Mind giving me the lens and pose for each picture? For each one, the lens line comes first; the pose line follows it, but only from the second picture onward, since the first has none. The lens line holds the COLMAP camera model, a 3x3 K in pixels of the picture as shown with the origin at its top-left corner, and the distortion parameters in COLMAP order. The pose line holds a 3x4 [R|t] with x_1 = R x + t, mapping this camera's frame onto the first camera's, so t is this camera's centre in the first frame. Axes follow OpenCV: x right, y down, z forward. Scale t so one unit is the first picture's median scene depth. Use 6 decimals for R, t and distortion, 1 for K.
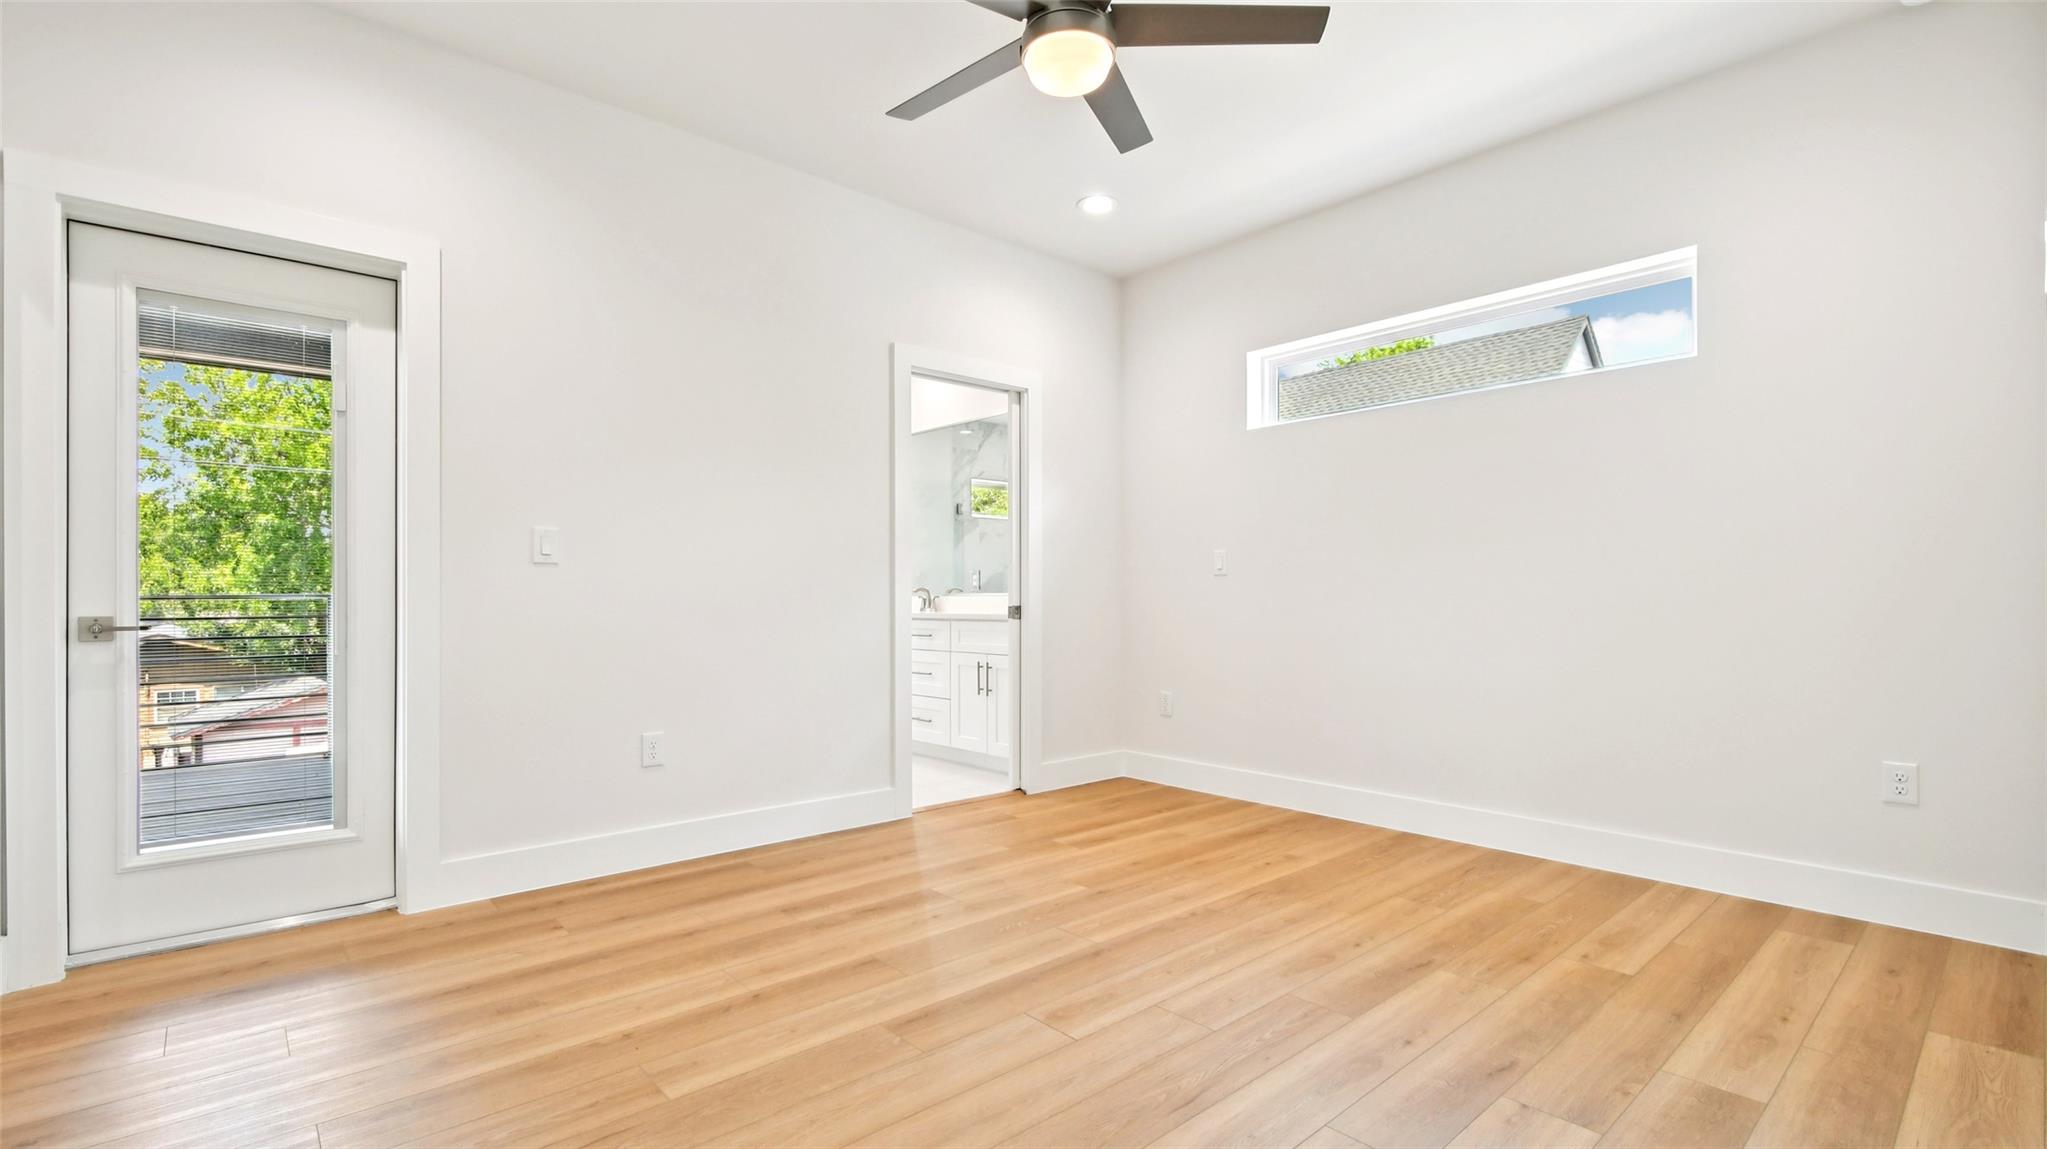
lens RADIAL K [[906.5, 0, 1004.0], [0, 906.5, 610.3], [0, 0, 1]] dist [-0.000021, -0.002288]
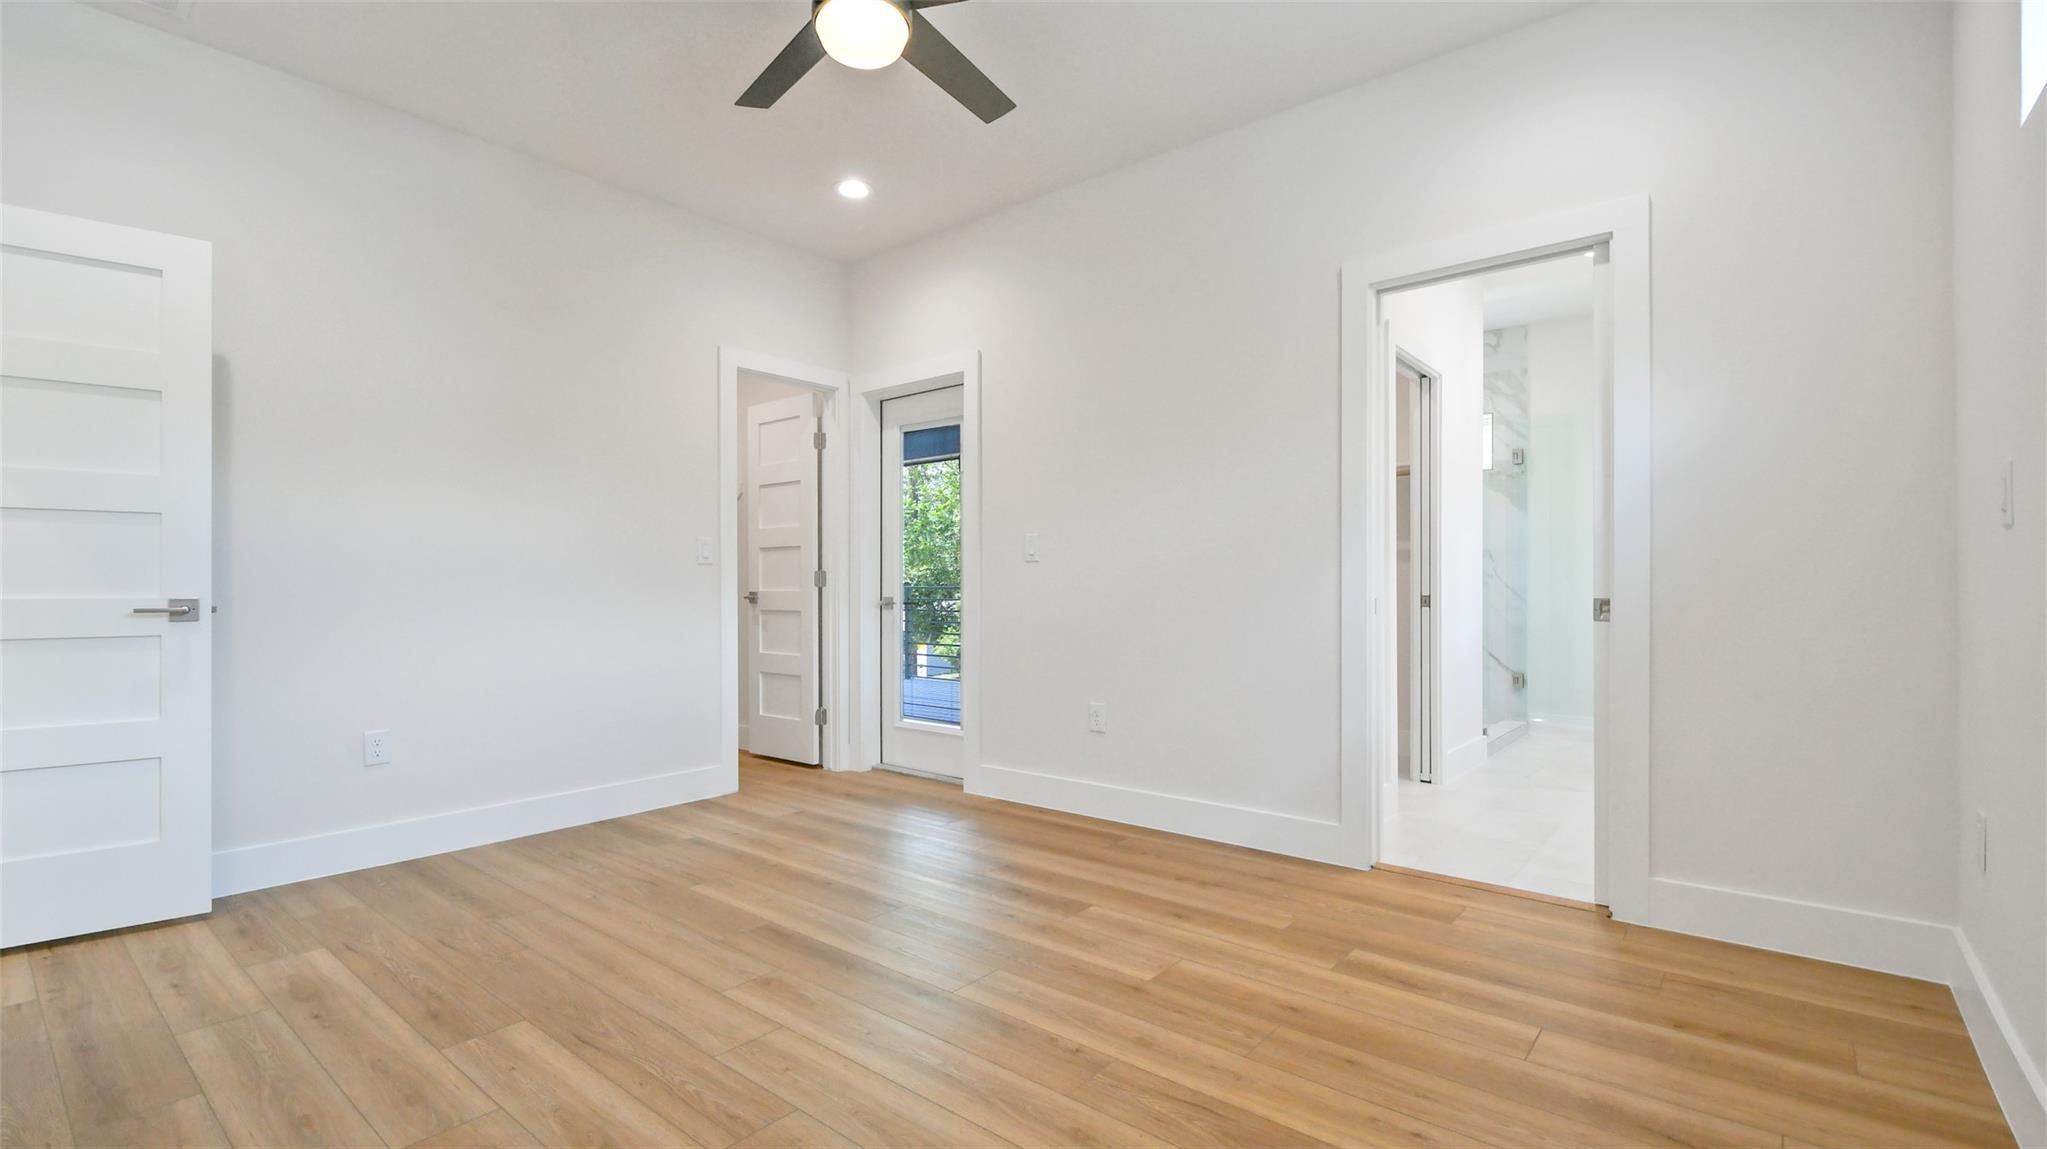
lens RADIAL K [[906.5, 0, 1034.4], [0, 906.5, 589.7], [0, 0, 1]] dist [-0.000021, -0.002288]
pose [[0.161898, 0.002792, -0.986804, 0.801238], [-0.008959, 0.999959, 0.001360, -0.011667], [0.986767, 0.008620, 0.161916, 0.783124]]
